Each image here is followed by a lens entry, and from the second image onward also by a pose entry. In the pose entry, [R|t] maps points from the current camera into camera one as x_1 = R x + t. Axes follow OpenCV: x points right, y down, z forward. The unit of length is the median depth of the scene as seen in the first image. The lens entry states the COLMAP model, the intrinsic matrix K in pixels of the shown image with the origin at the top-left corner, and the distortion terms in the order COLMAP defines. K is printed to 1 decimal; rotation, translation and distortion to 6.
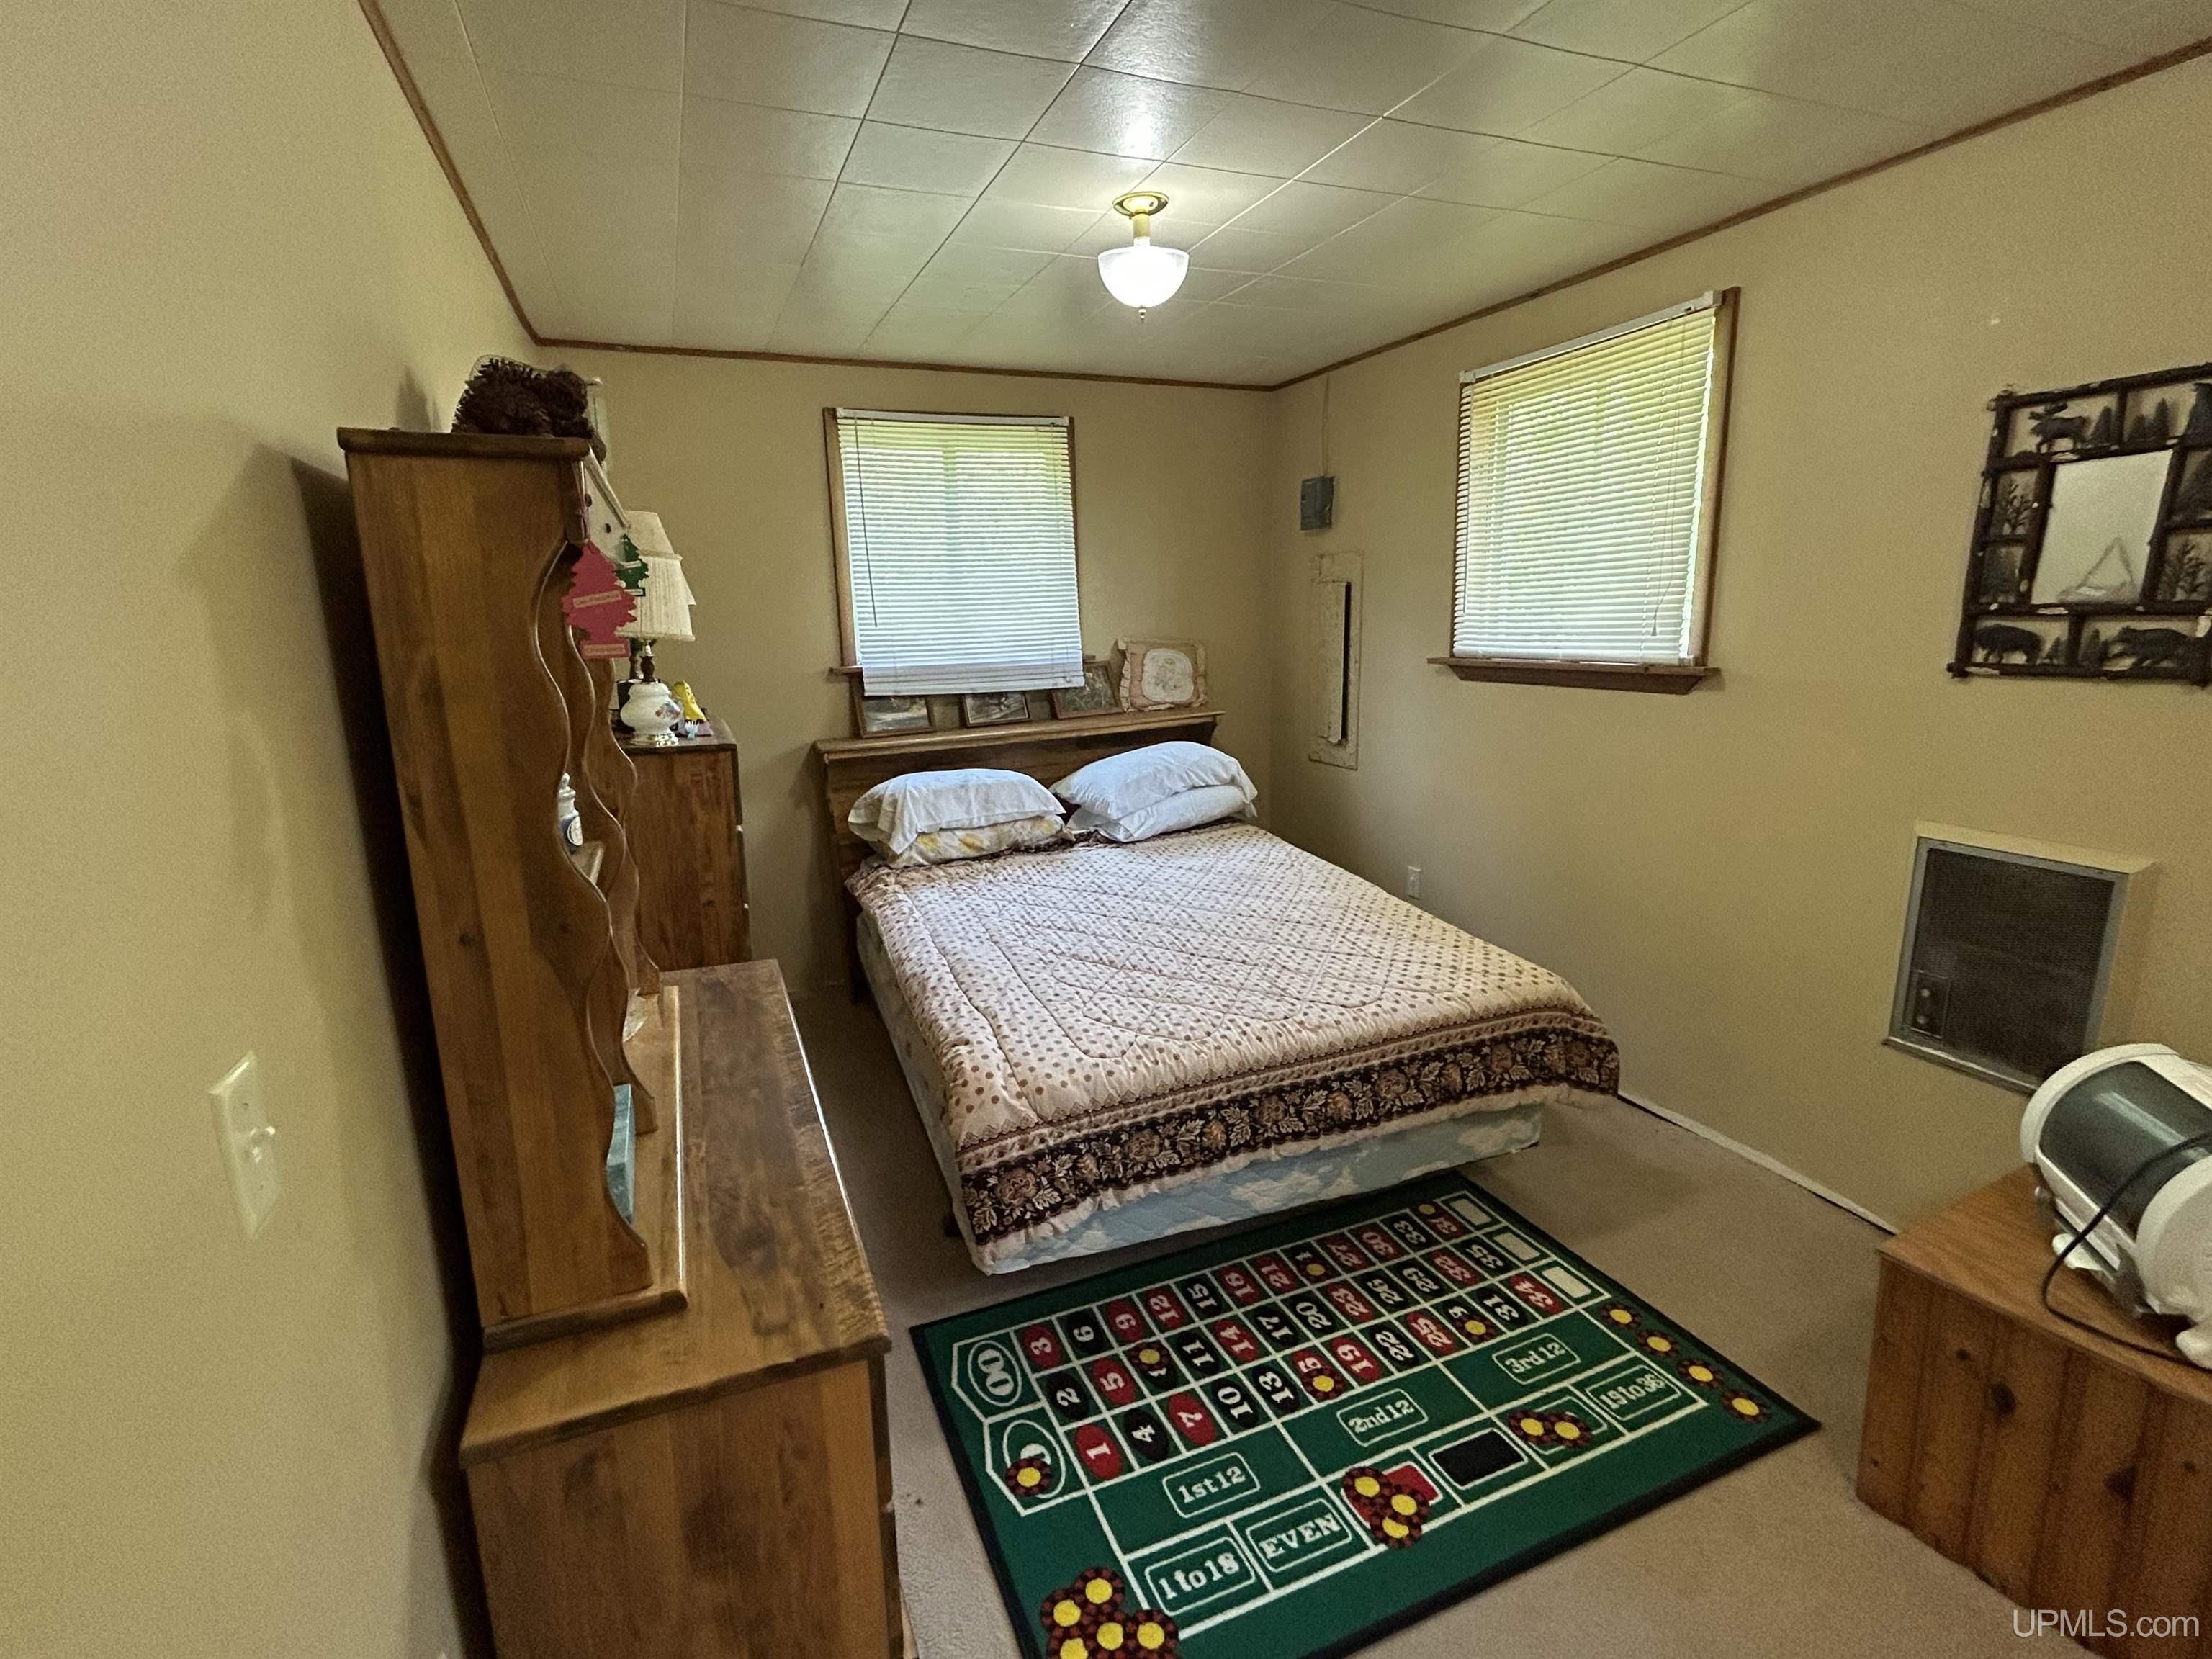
lens RADIAL K [[1049.0, 0, 1100.1], [0, 1049.0, 835.5], [0, 0, 1]] dist [0.003342, 0.001925]
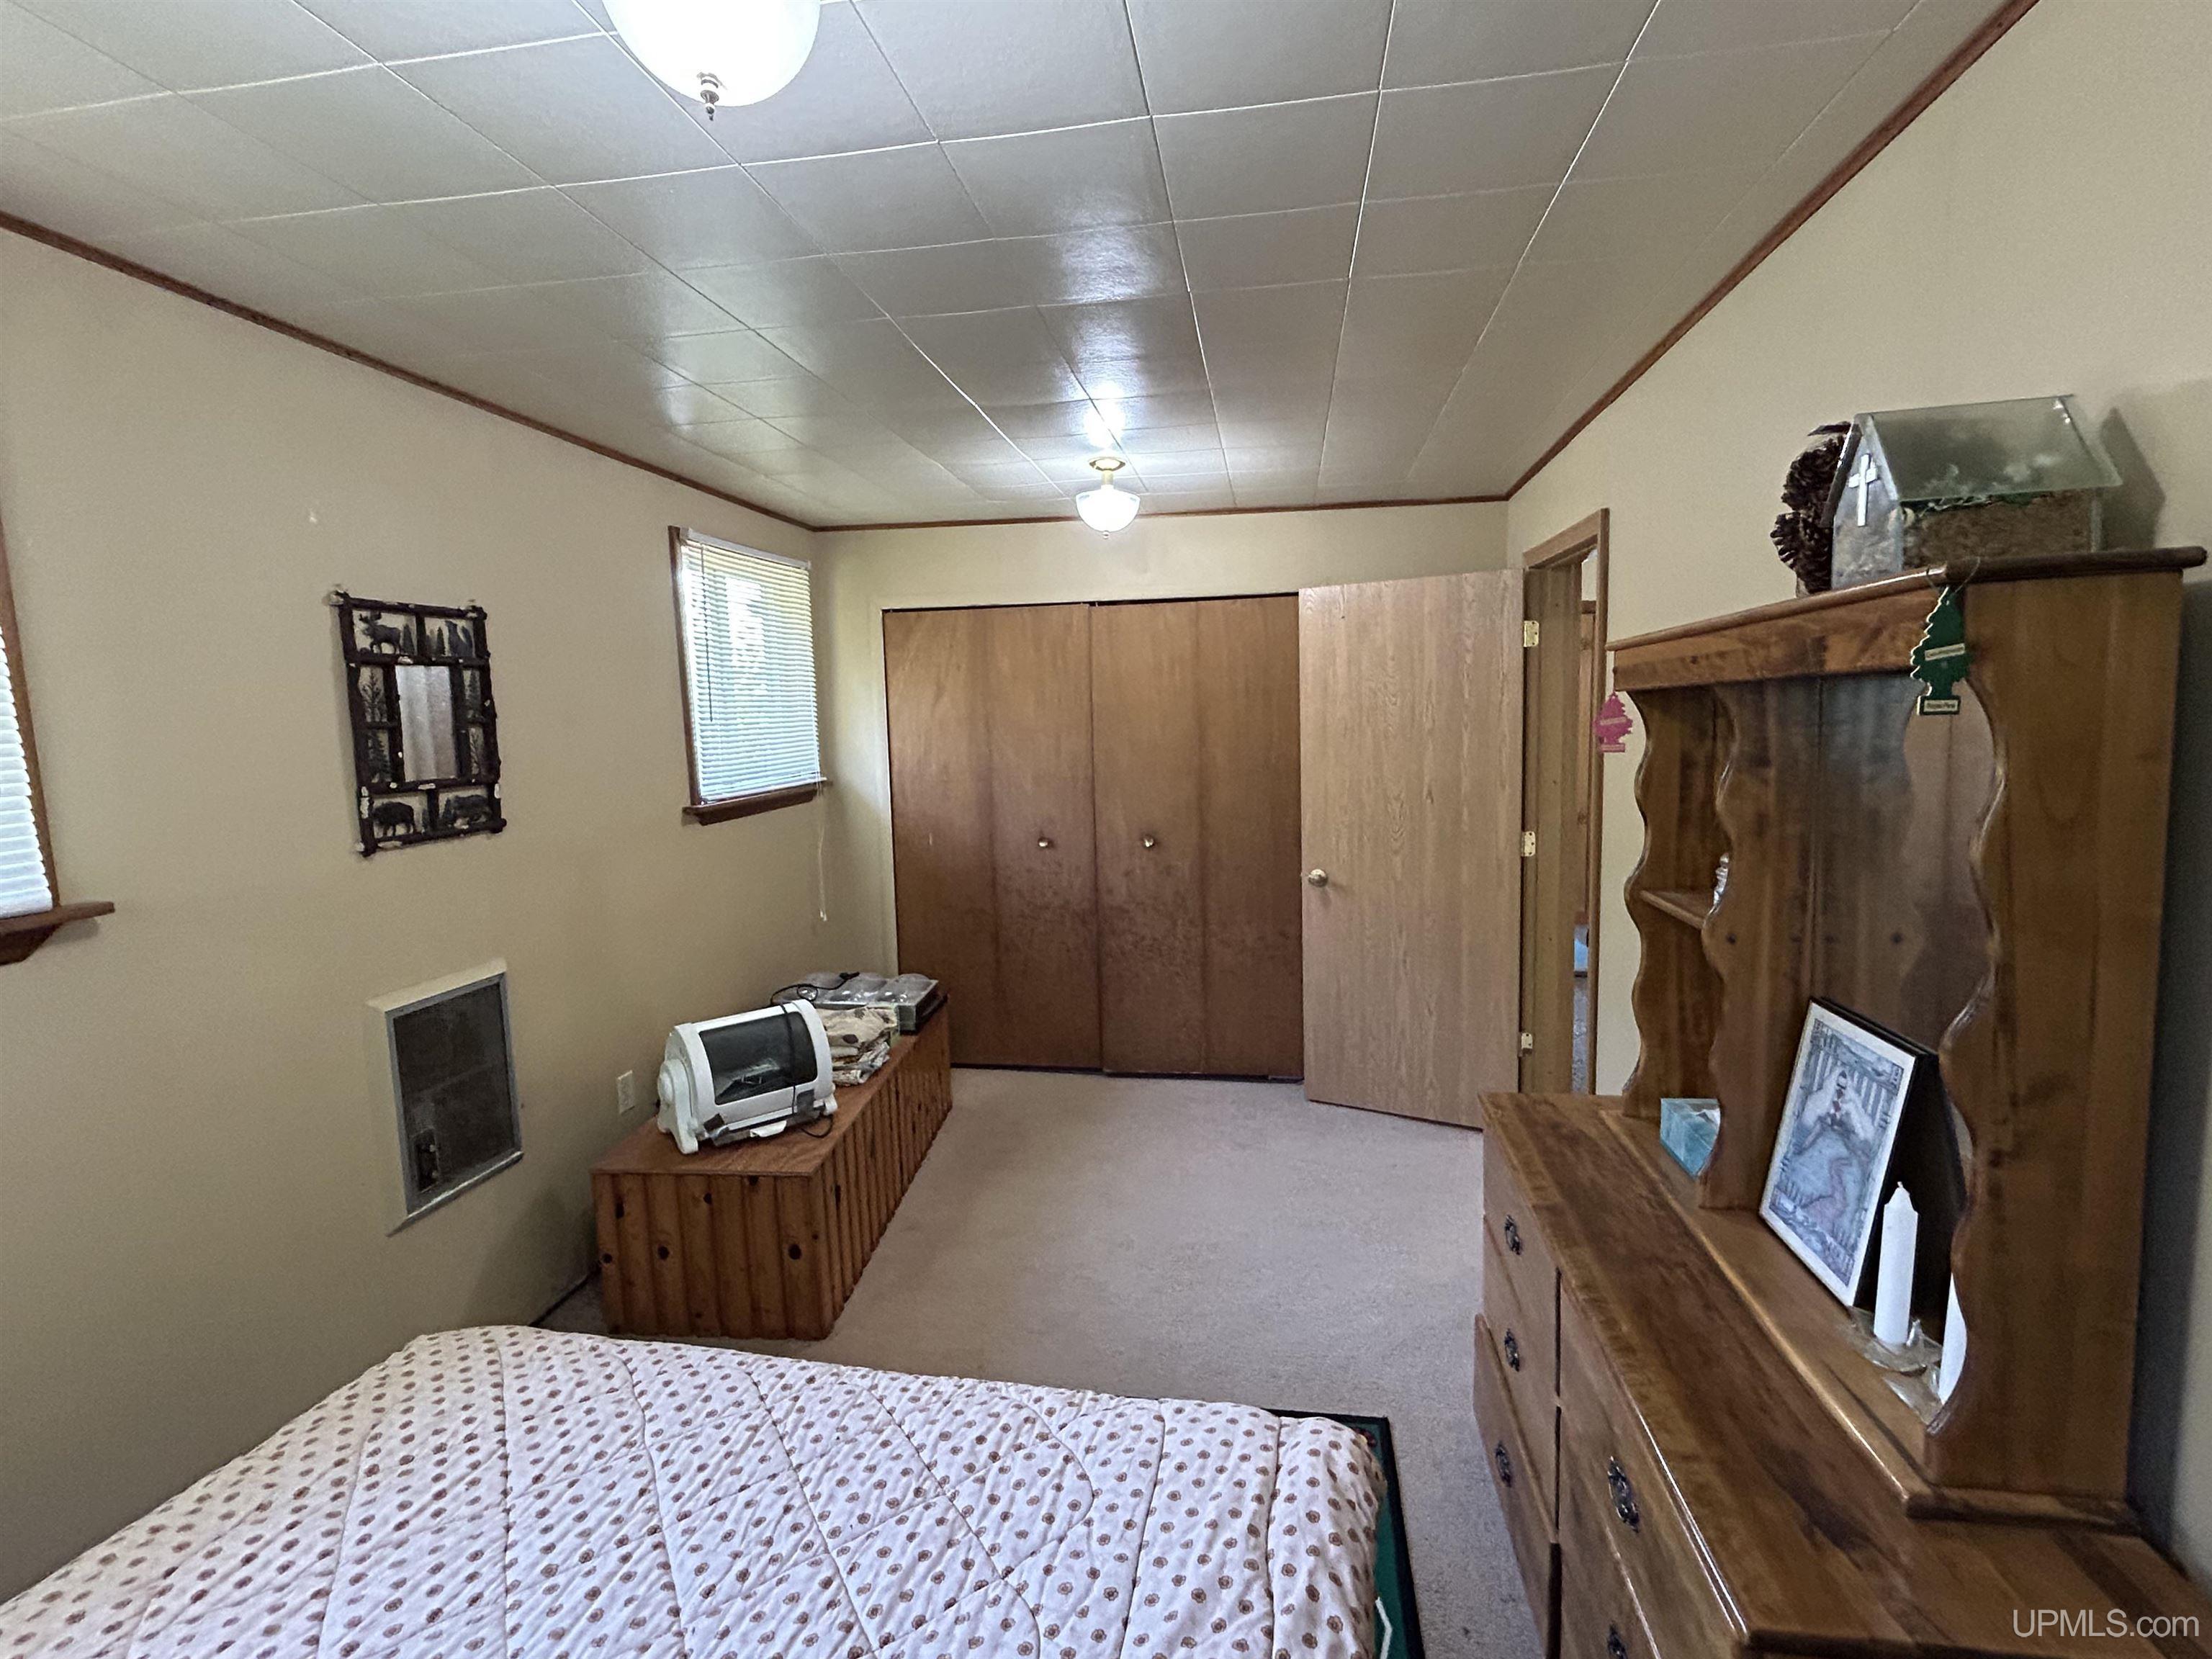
lens RADIAL K [[1049.0, 0, 1096.7], [0, 1049.0, 827.2], [0, 0, 1]] dist [0.003342, 0.001925]
pose [[-0.843268, -0.011284, 0.537375, -0.365844], [0.162570, 0.947598, 0.275009, -0.372061], [-0.512319, 0.319267, -0.797244, 1.569478]]
